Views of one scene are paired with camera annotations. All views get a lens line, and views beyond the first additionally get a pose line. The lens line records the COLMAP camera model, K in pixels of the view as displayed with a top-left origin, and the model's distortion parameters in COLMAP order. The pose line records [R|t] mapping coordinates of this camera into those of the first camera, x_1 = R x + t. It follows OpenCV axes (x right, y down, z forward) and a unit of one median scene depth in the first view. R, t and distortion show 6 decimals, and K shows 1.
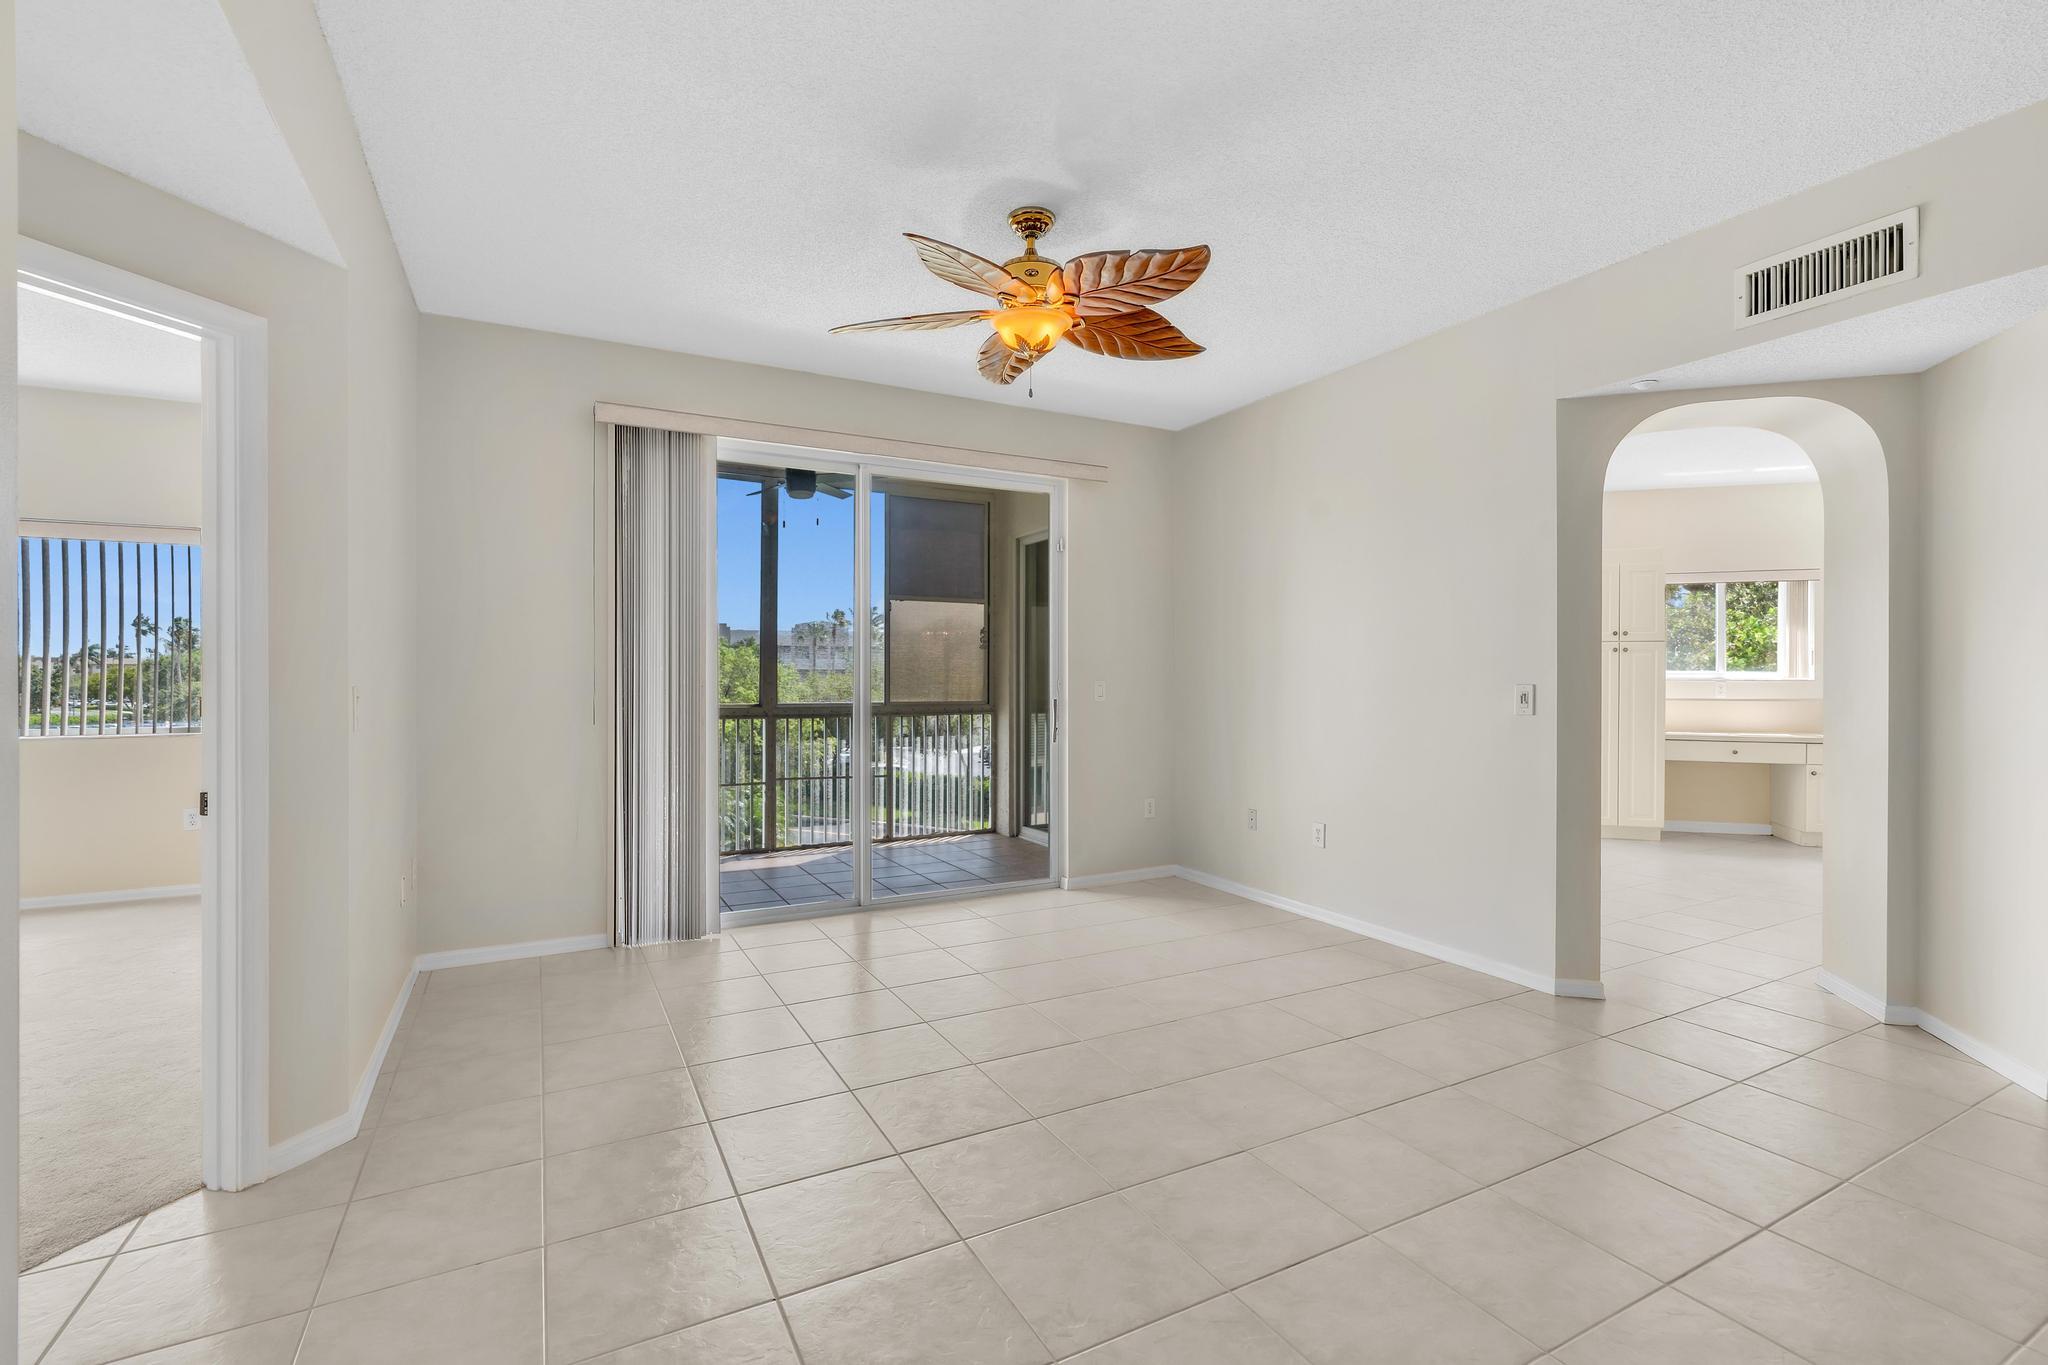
lens RADIAL K [[916.8, 0, 1023.8], [0, 916.8, 679.3], [0, 0, 1]] dist [-0.003489, -0.000295]
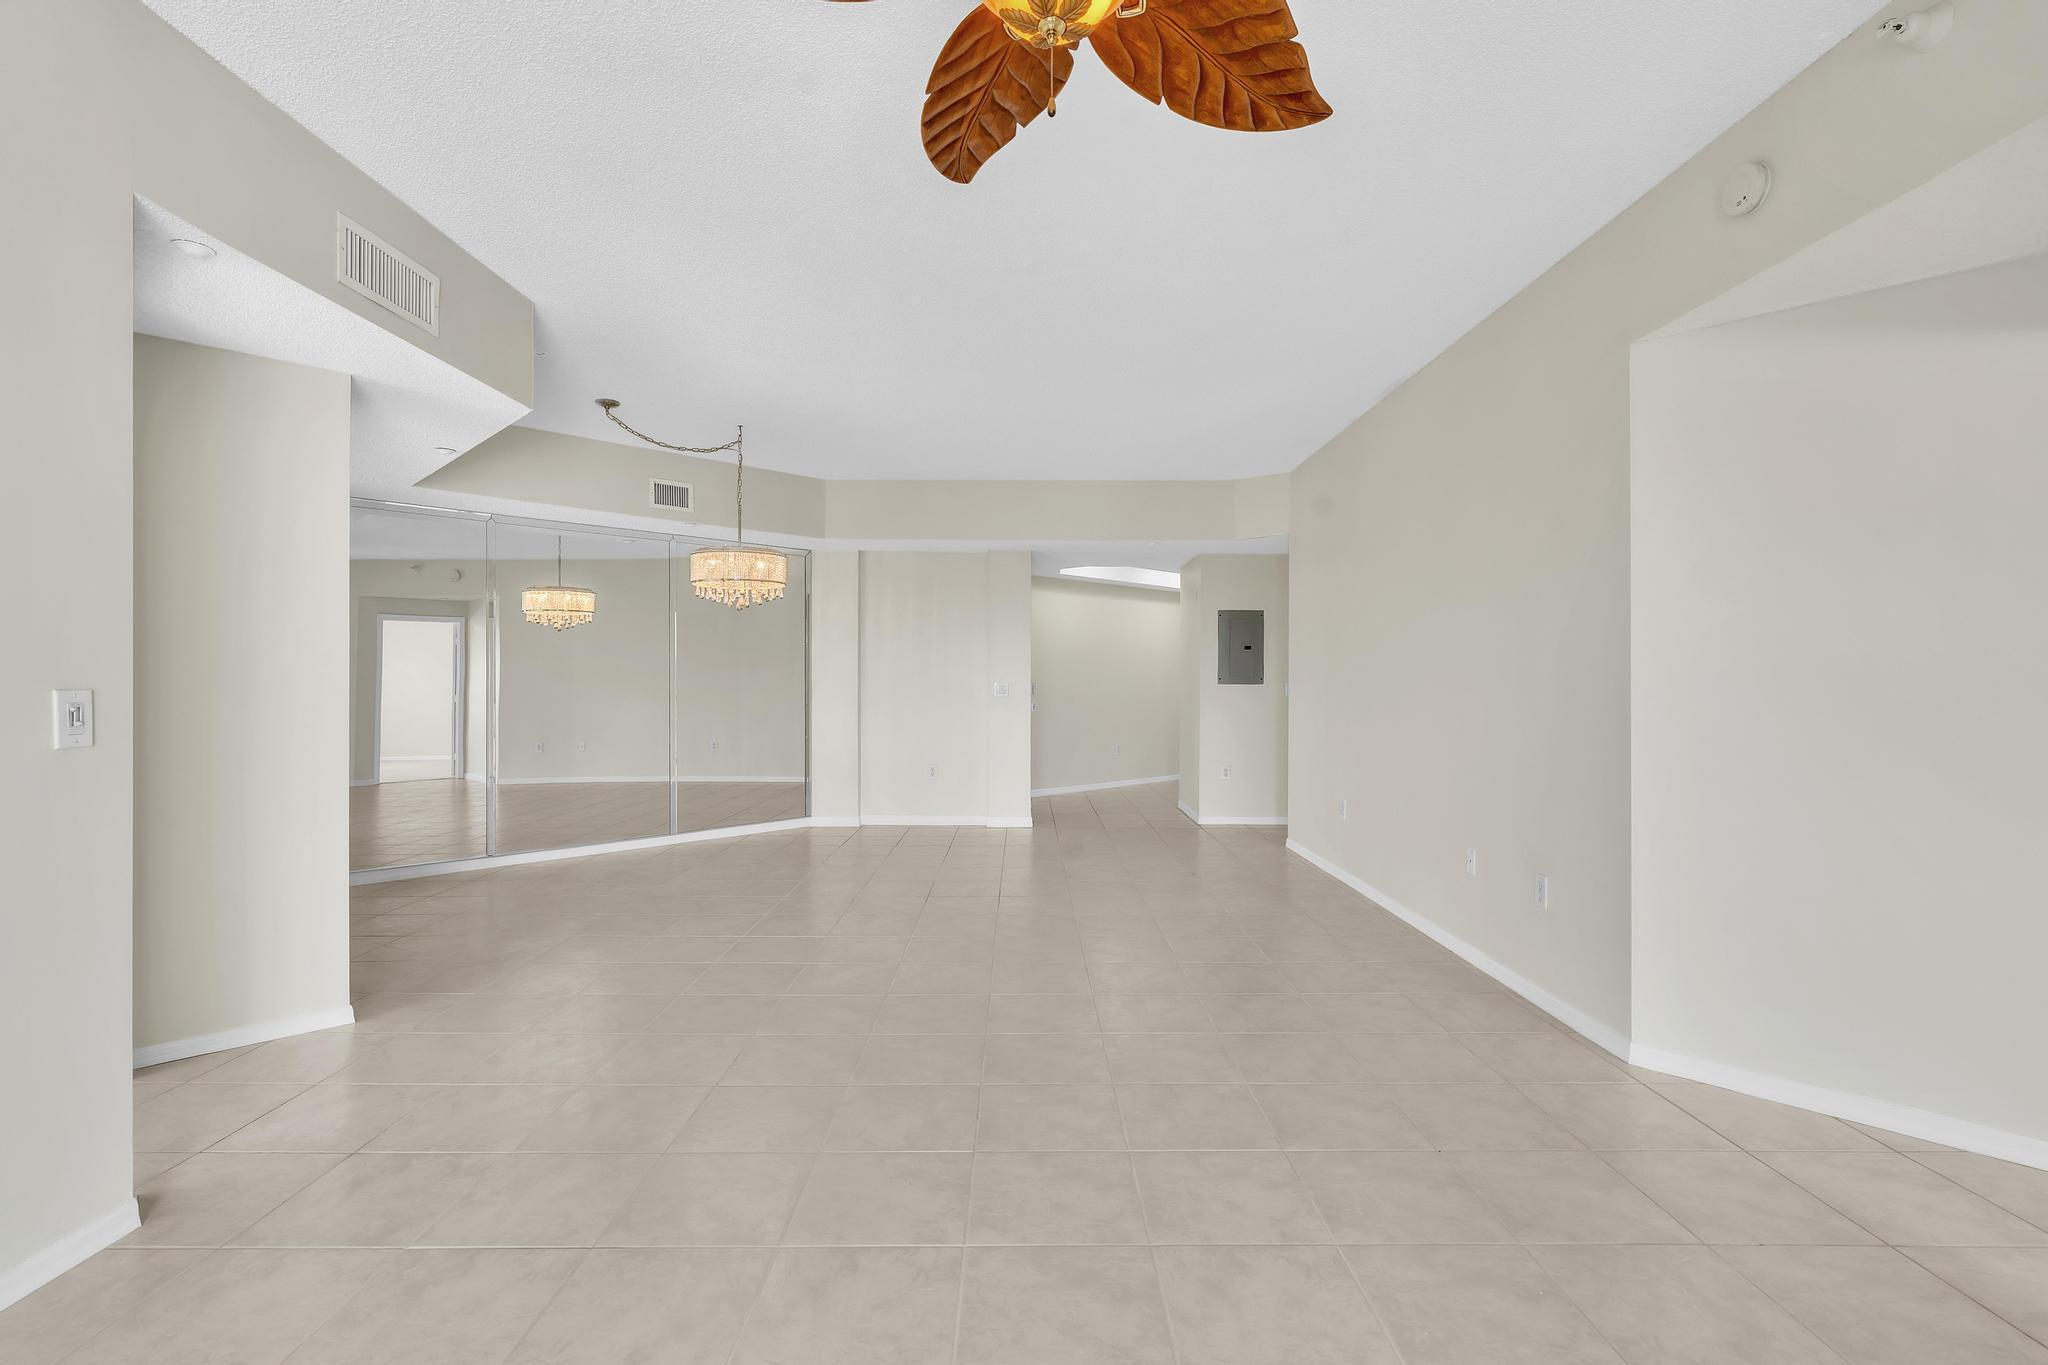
lens RADIAL K [[916.8, 0, 1023.8], [0, 916.8, 679.3], [0, 0, 1]] dist [-0.003489, -0.000295]
pose [[-0.883164, -0.001413, 0.469063, -0.135606], [0.000539, 0.999992, 0.004028, -0.001436], [-0.469065, 0.003810, -0.883156, 0.926945]]
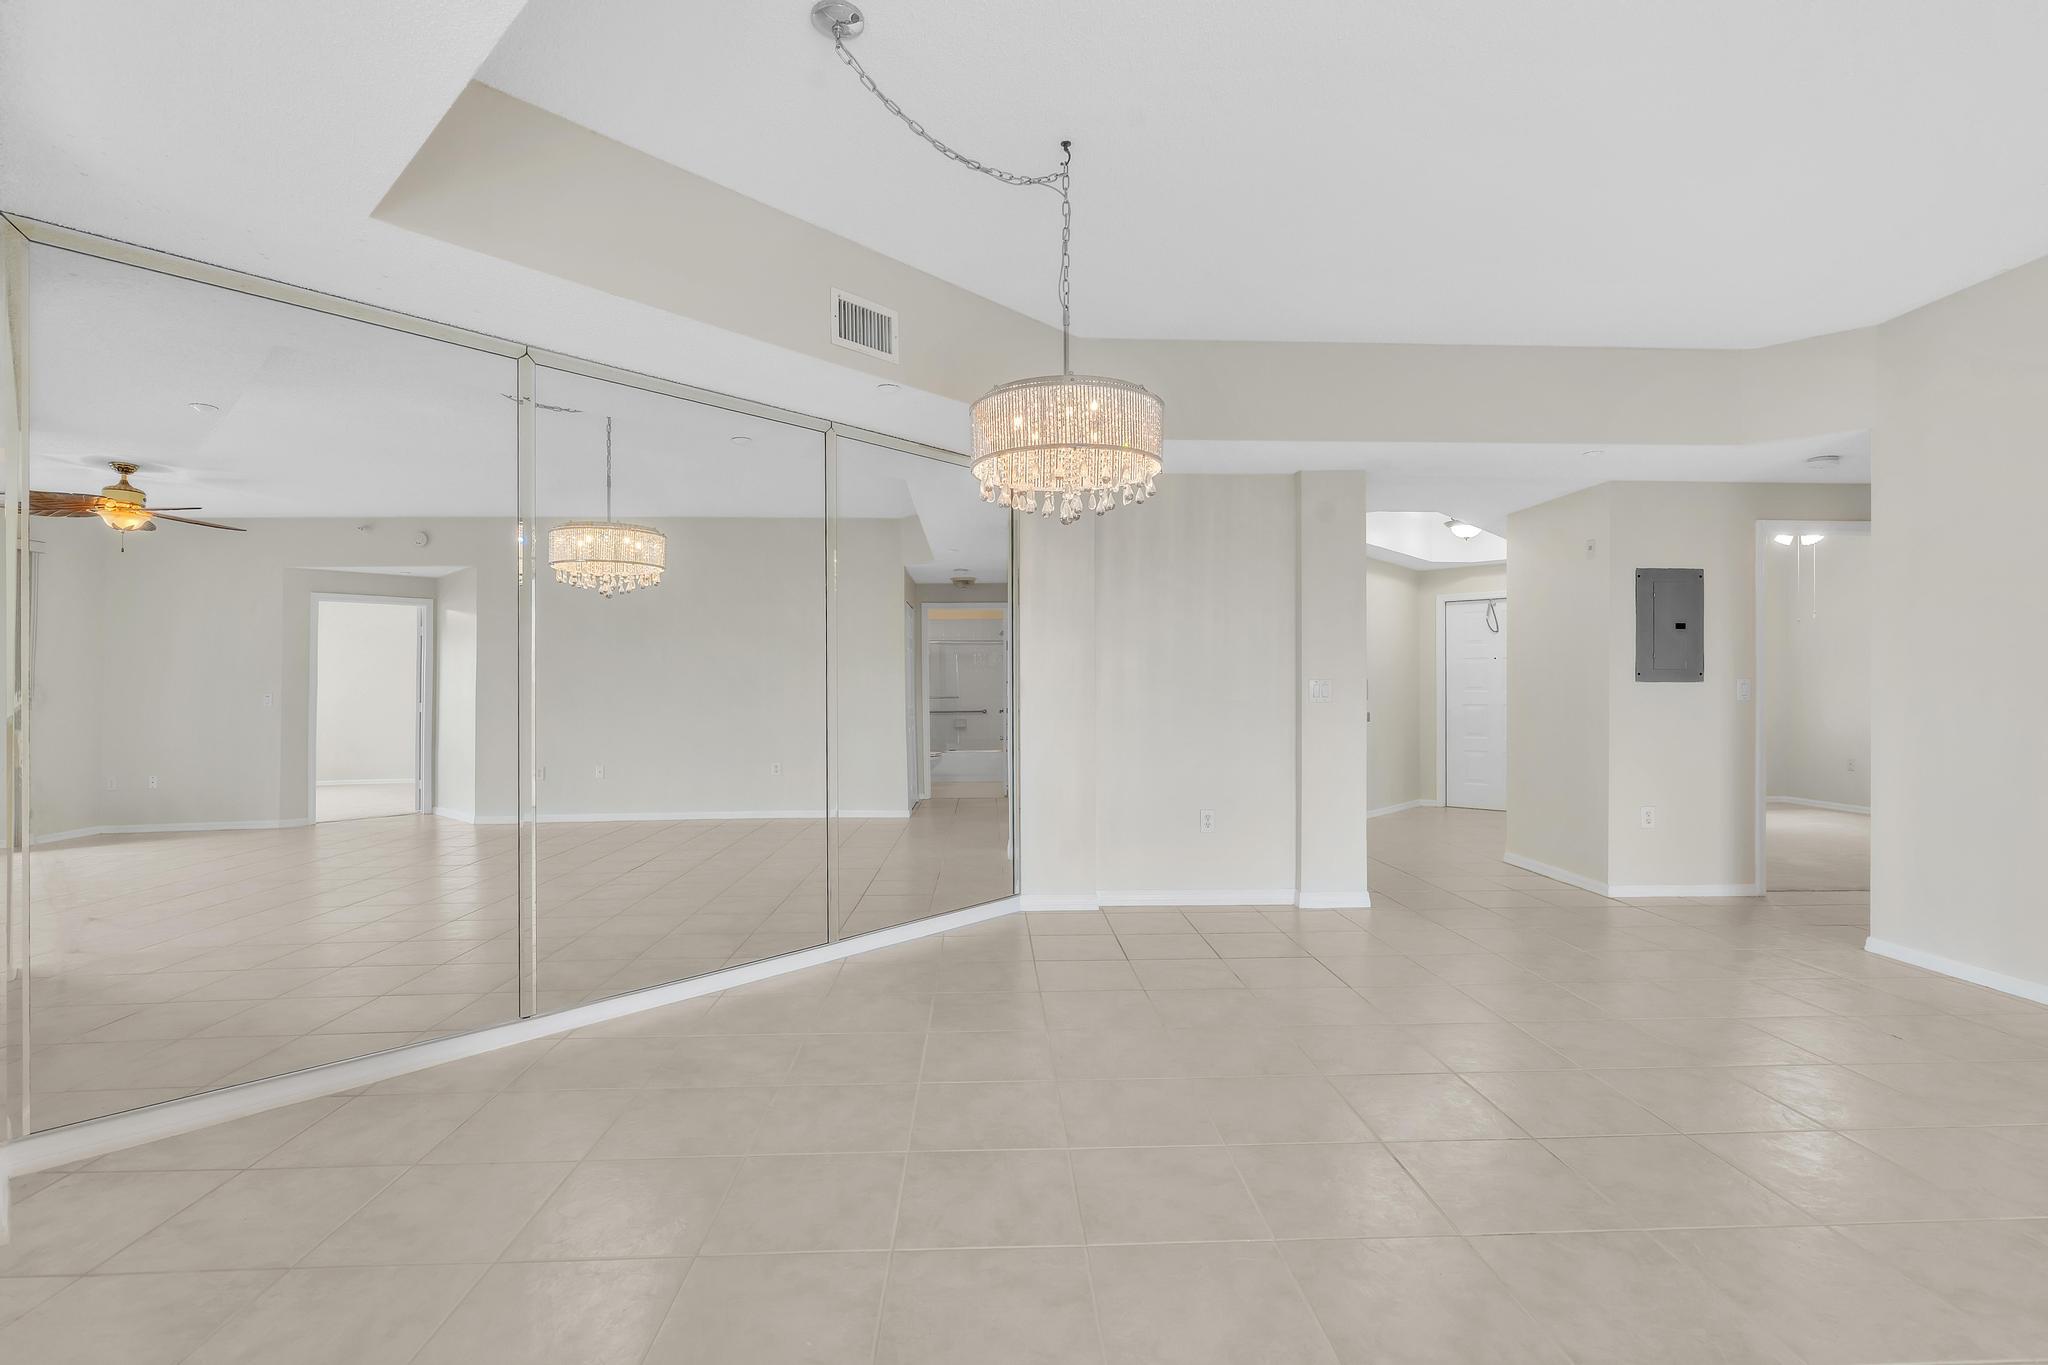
lens RADIAL K [[916.8, 0, 1023.8], [0, 916.8, 679.3], [0, 0, 1]] dist [-0.003489, -0.000295]
pose [[-0.901005, 0.003277, 0.433796, 0.506321], [0.002767, 0.999995, -0.001805, 0.010834], [-0.433800, -0.000426, -0.901009, 0.585553]]
